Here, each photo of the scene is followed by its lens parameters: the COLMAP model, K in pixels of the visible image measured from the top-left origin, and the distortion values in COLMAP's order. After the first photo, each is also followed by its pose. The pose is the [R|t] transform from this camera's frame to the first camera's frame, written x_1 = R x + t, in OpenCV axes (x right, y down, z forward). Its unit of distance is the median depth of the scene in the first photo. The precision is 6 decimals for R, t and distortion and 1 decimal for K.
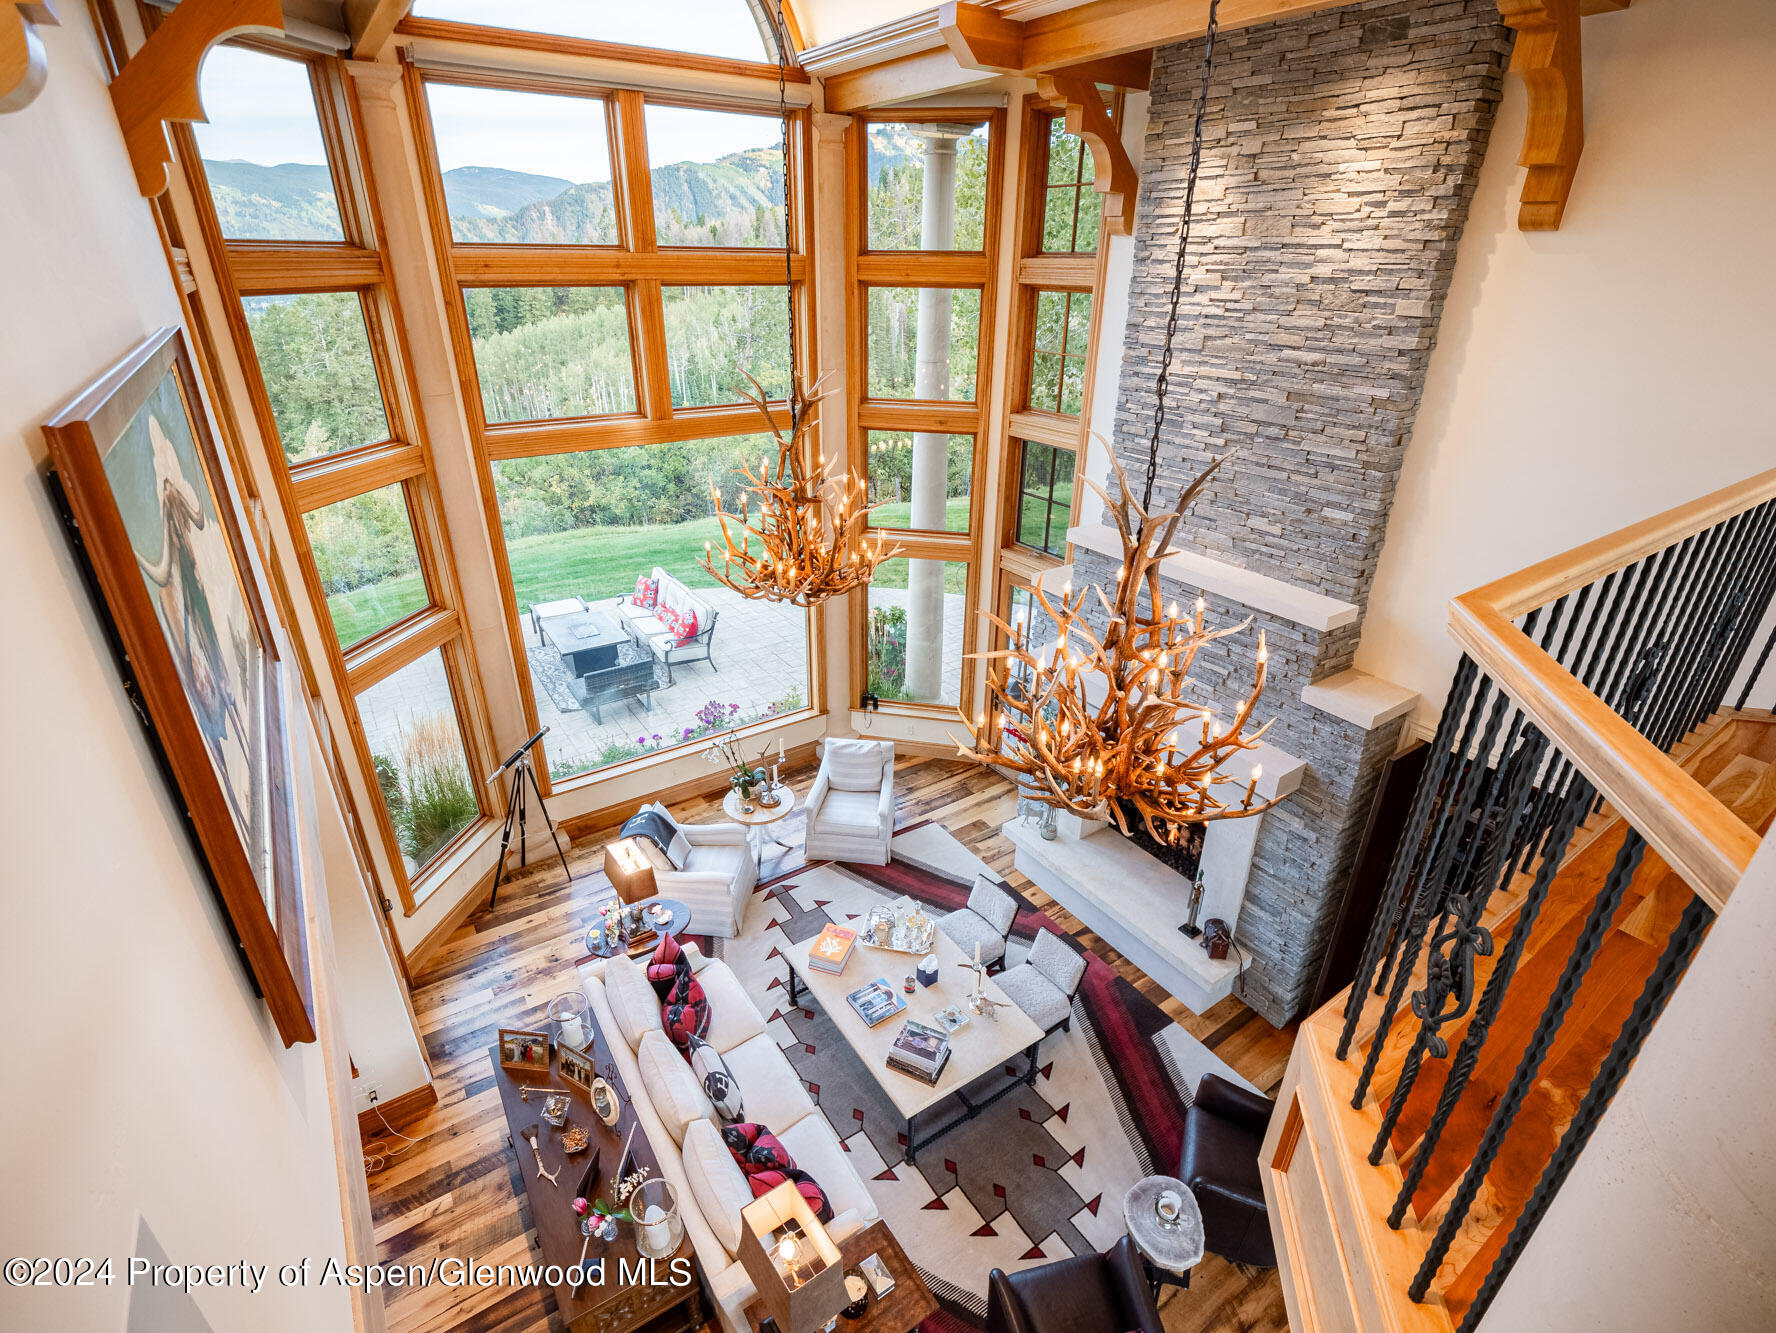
lens RADIAL K [[849.2, 0, 888.0], [0, 849.2, 666.5], [0, 0, 1]] dist [0.001746, -0.008838]
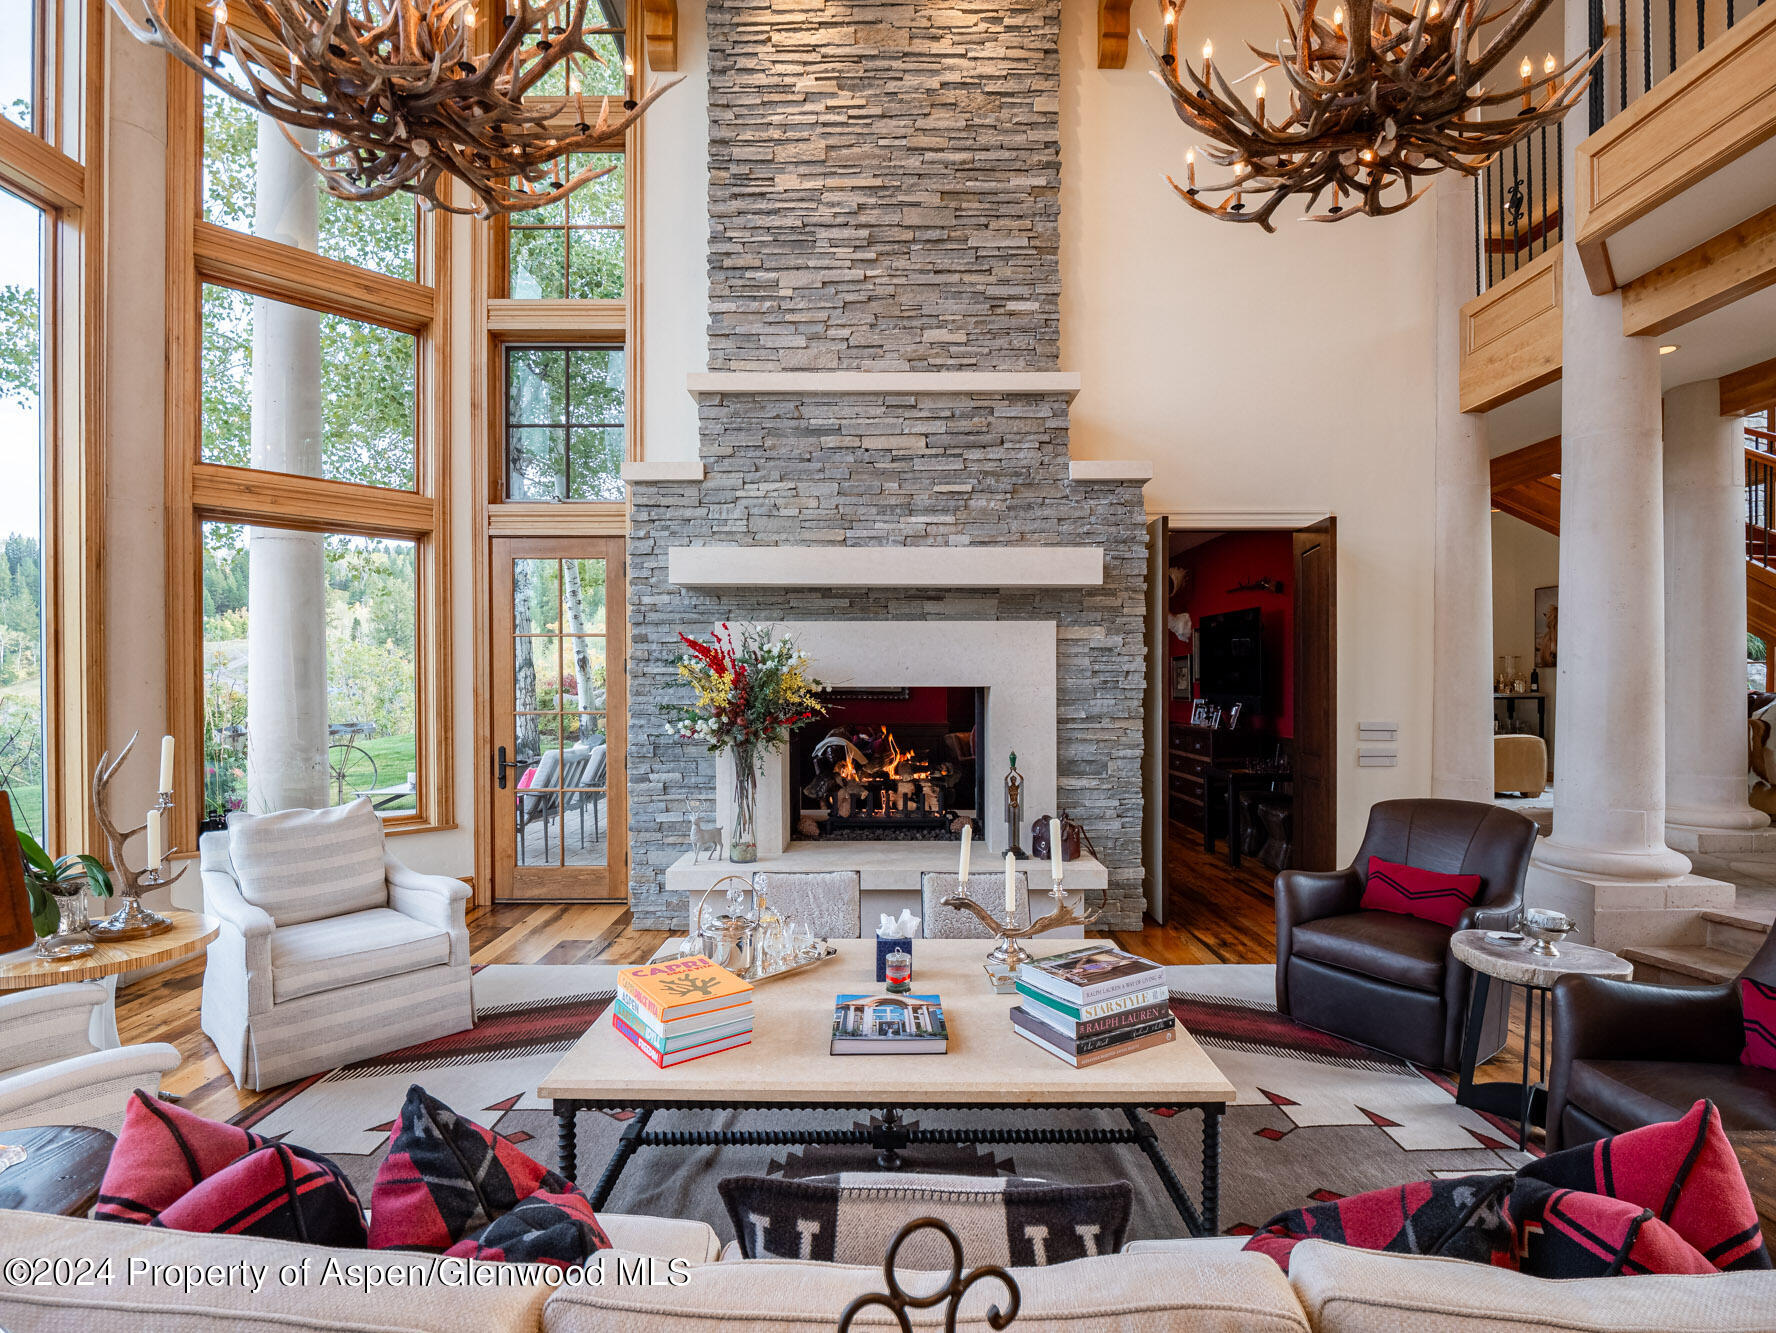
lens RADIAL K [[883.1, 0, 876.1], [0, 883.1, 674.3], [0, 0, 1]] dist [-0.004803, -0.001288]
pose [[0.562735, -0.007256, 0.826606, -0.385656], [0.358356, 0.903255, -0.236032, 0.367347], [-0.744923, 0.429042, 0.510893, 0.775229]]
